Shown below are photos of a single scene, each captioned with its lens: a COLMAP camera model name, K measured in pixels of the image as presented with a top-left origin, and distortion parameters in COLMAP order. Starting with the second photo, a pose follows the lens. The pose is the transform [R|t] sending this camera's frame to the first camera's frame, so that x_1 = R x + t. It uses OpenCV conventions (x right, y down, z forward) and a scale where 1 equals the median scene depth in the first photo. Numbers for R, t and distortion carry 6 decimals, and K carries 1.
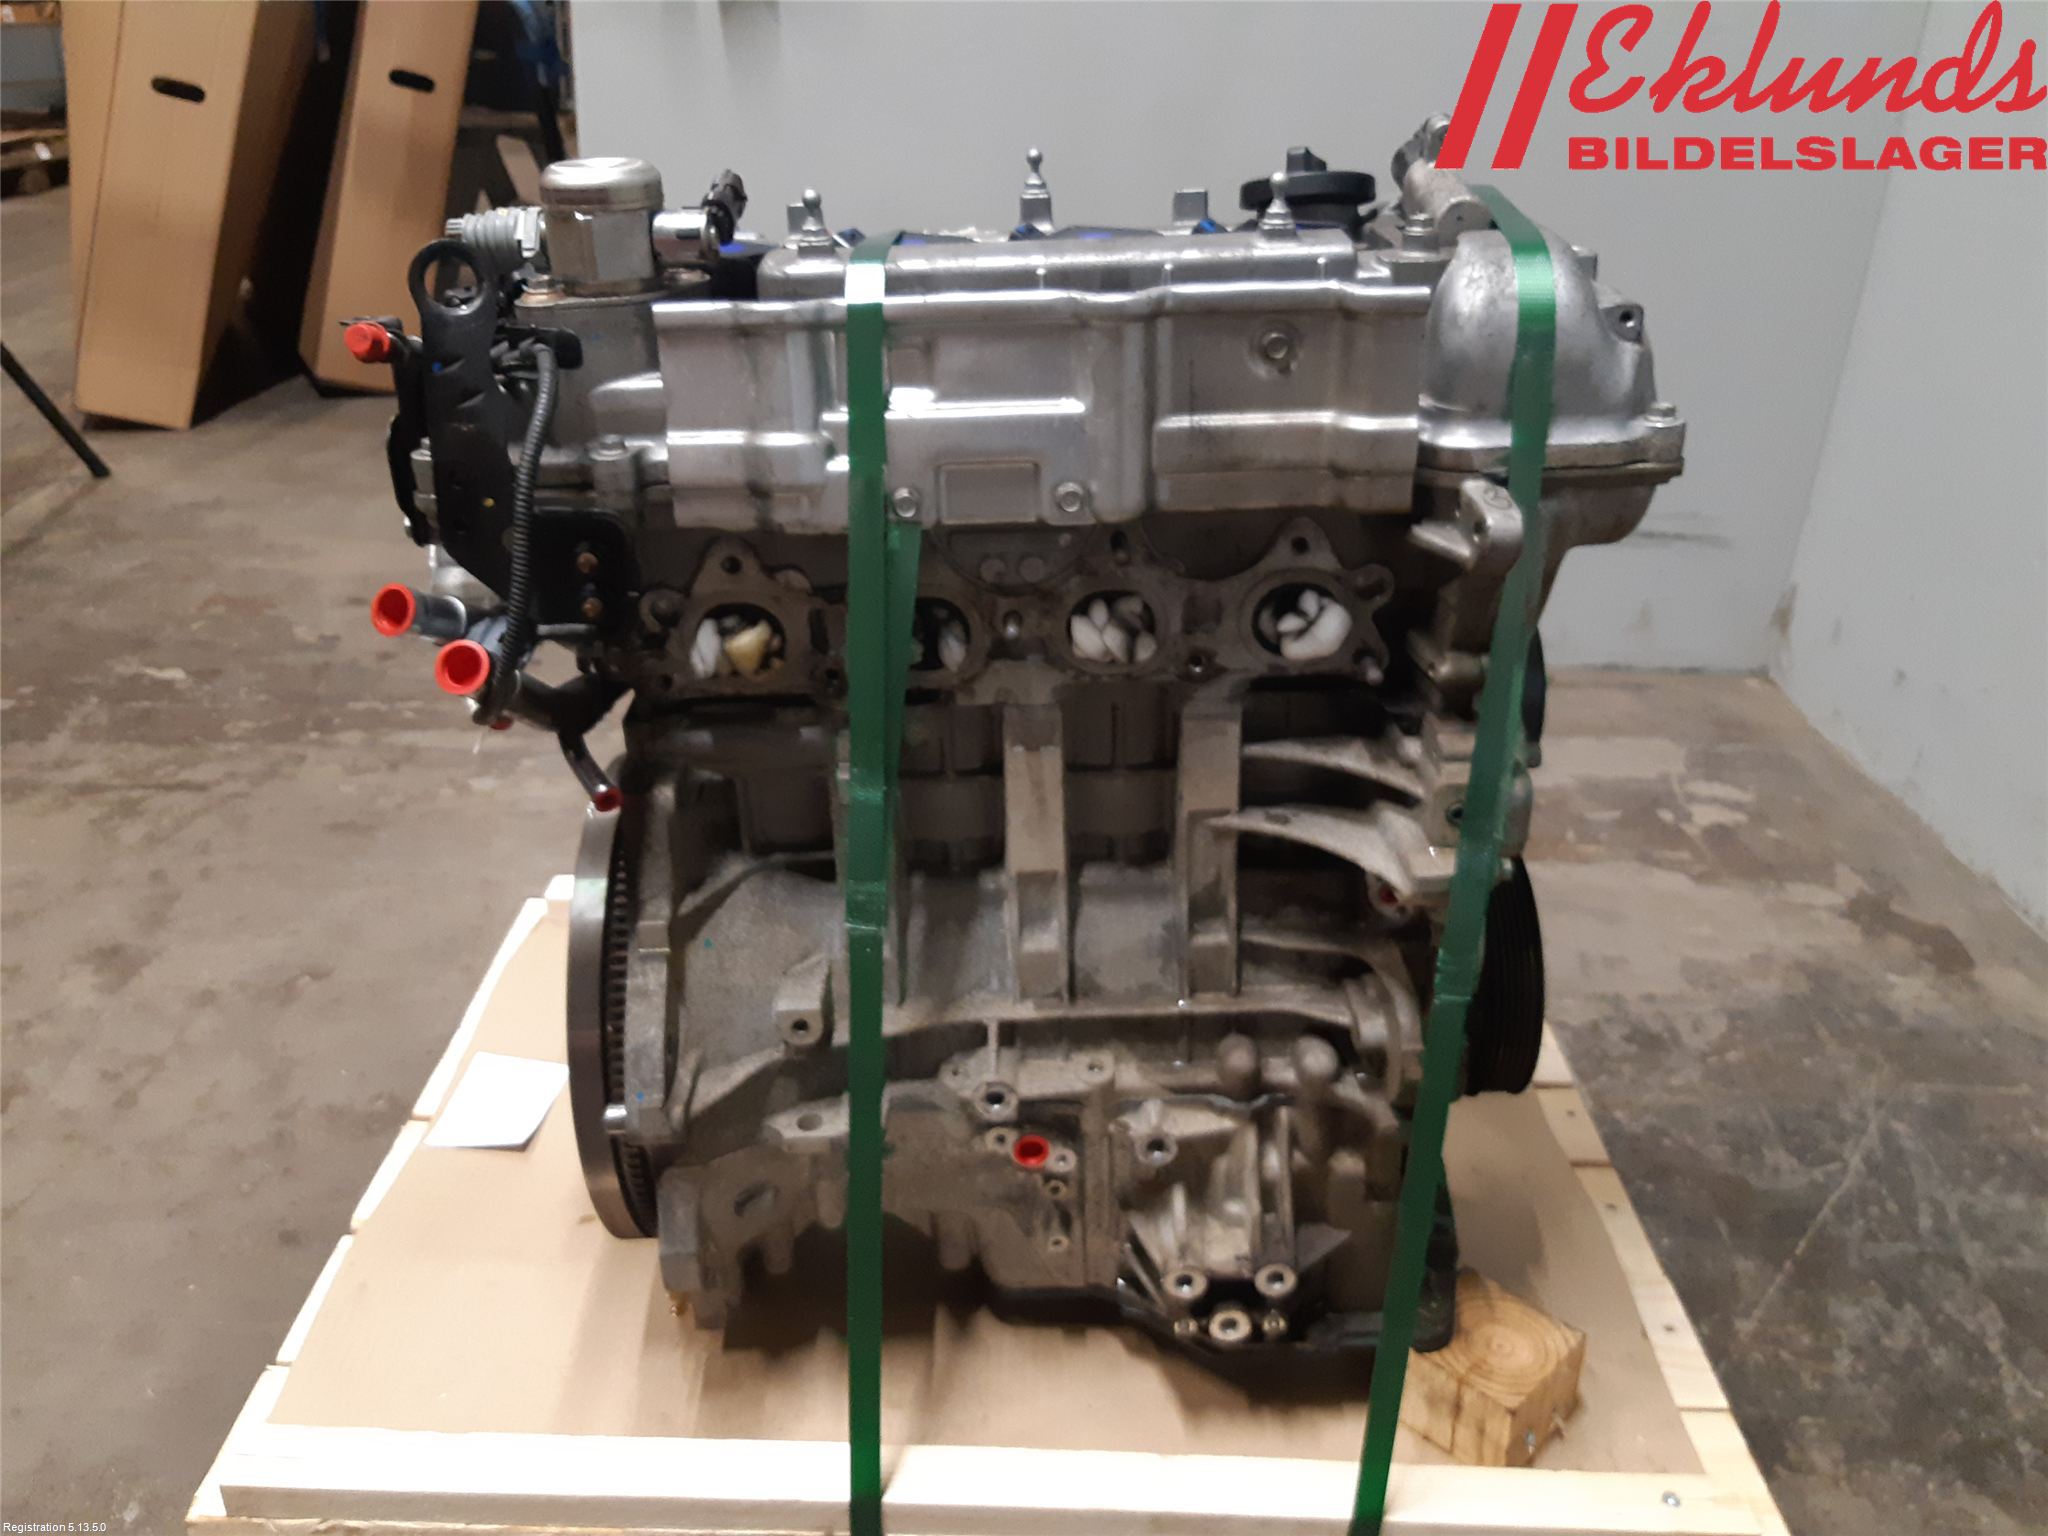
lens RADIAL K [[1664.6, 0, 1024.0], [0, 1664.6, 768.0], [0, 0, 1]] dist [0.052534, -0.103112]
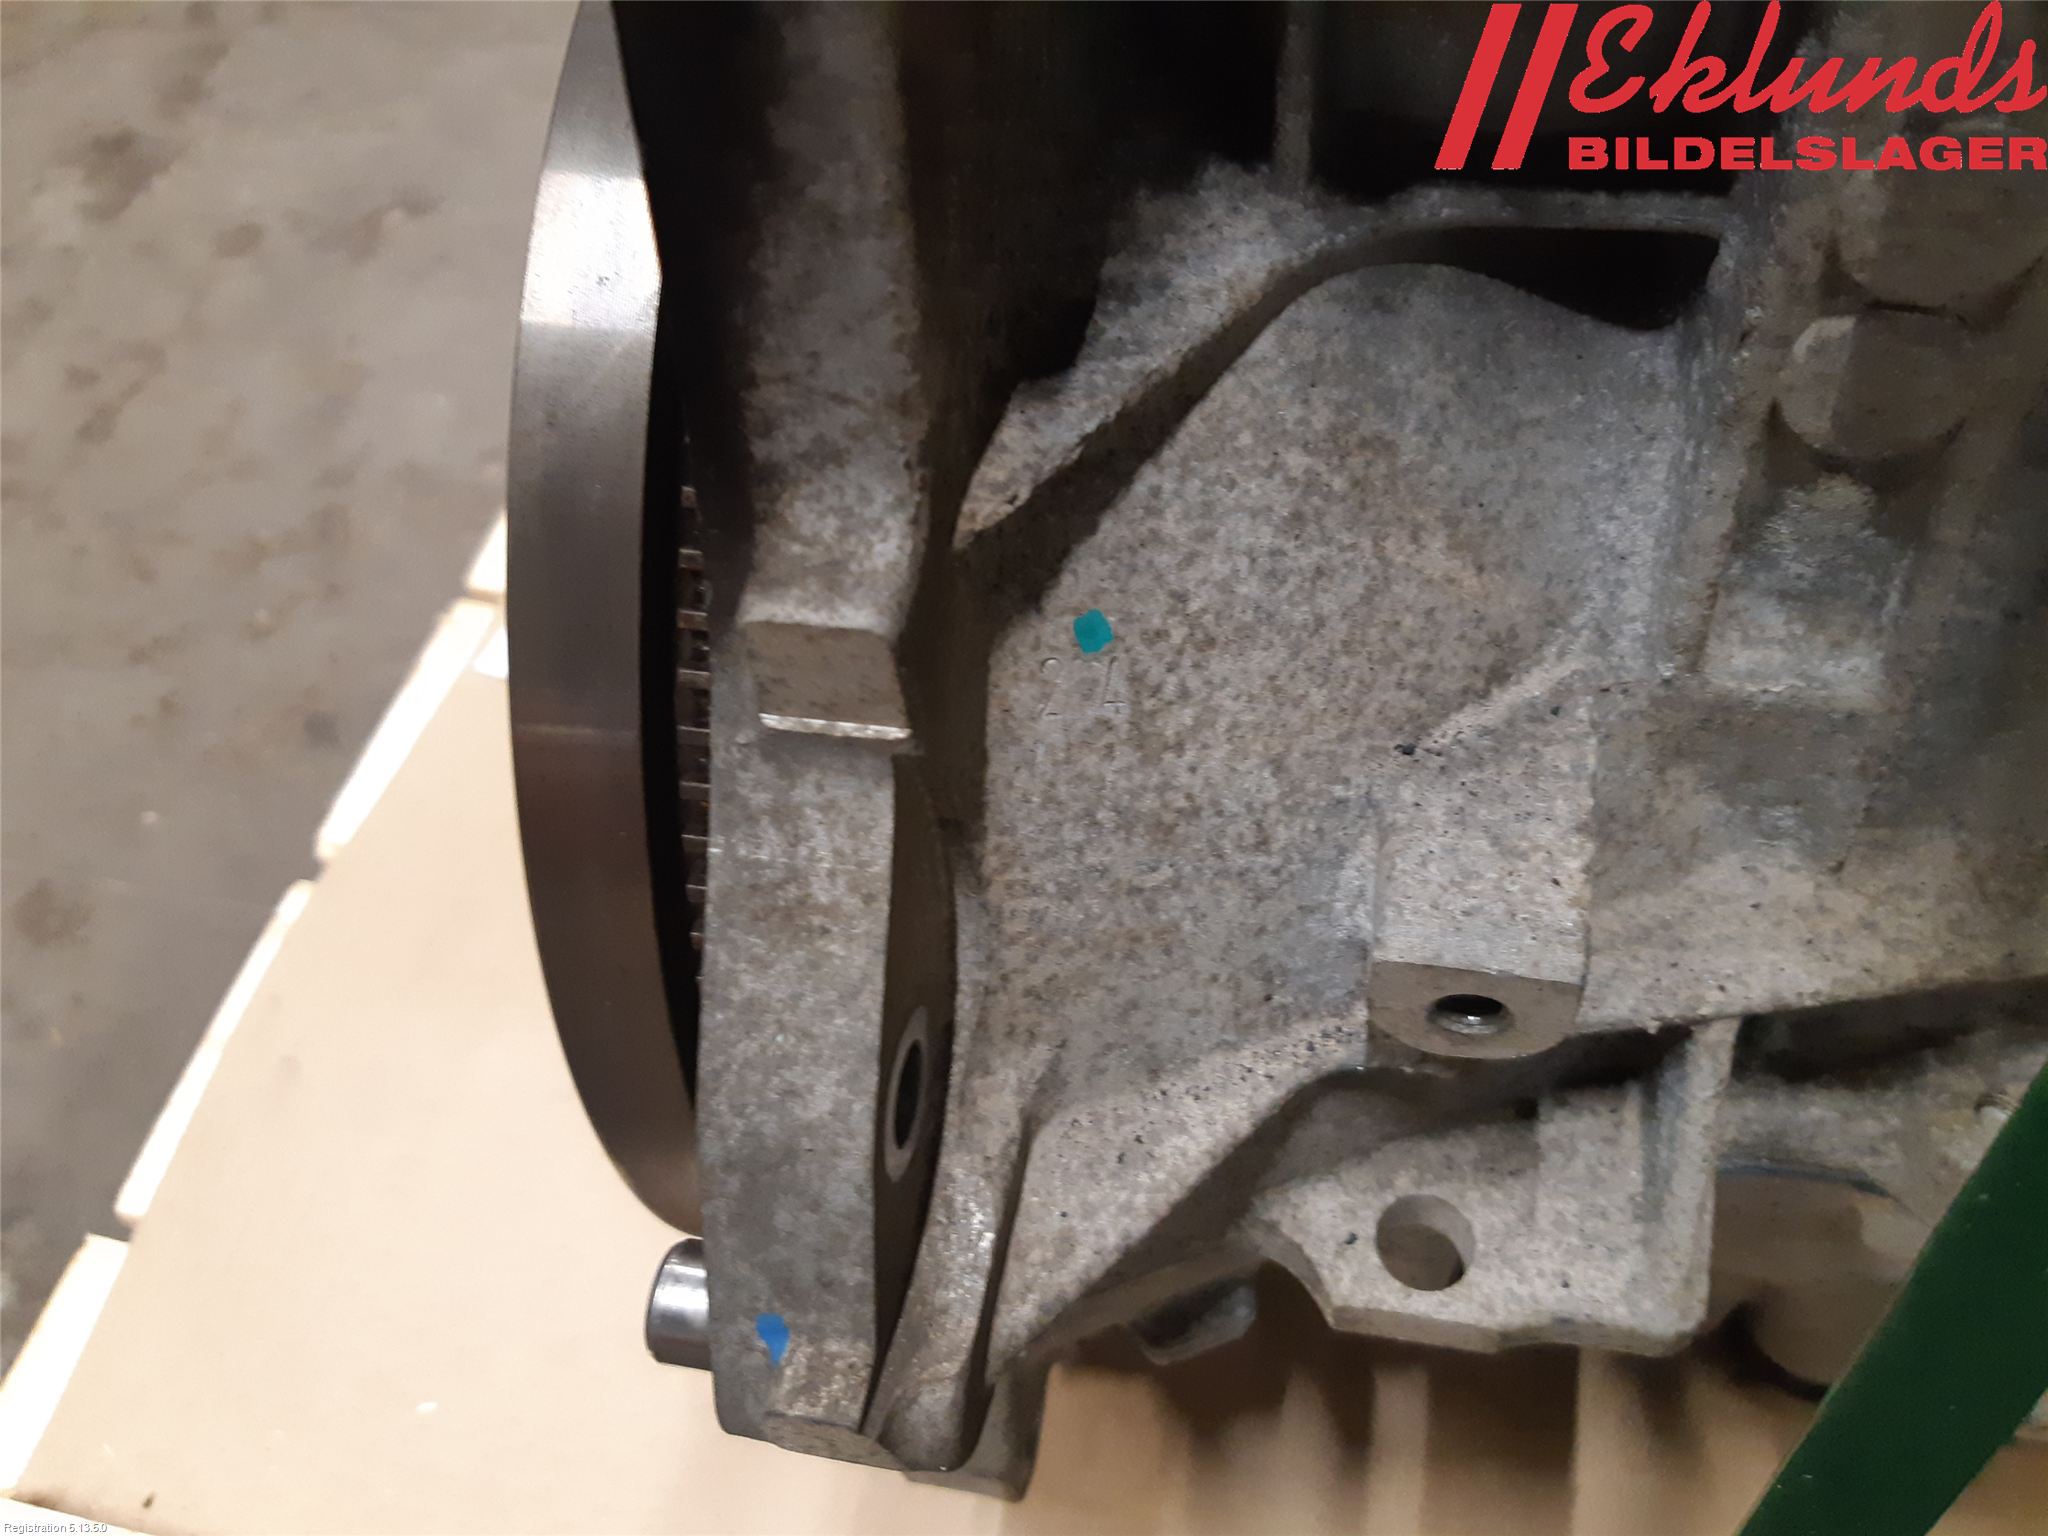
lens RADIAL K [[1664.6, 0, 1024.0], [0, 1664.6, 768.0], [0, 0, 1]] dist [0.052534, -0.103112]
pose [[0.979697, 0.124245, -0.157345, -0.156234], [-0.036724, 0.882756, 0.468394, 0.019211], [0.197093, -0.453106, 0.869396, 0.773927]]
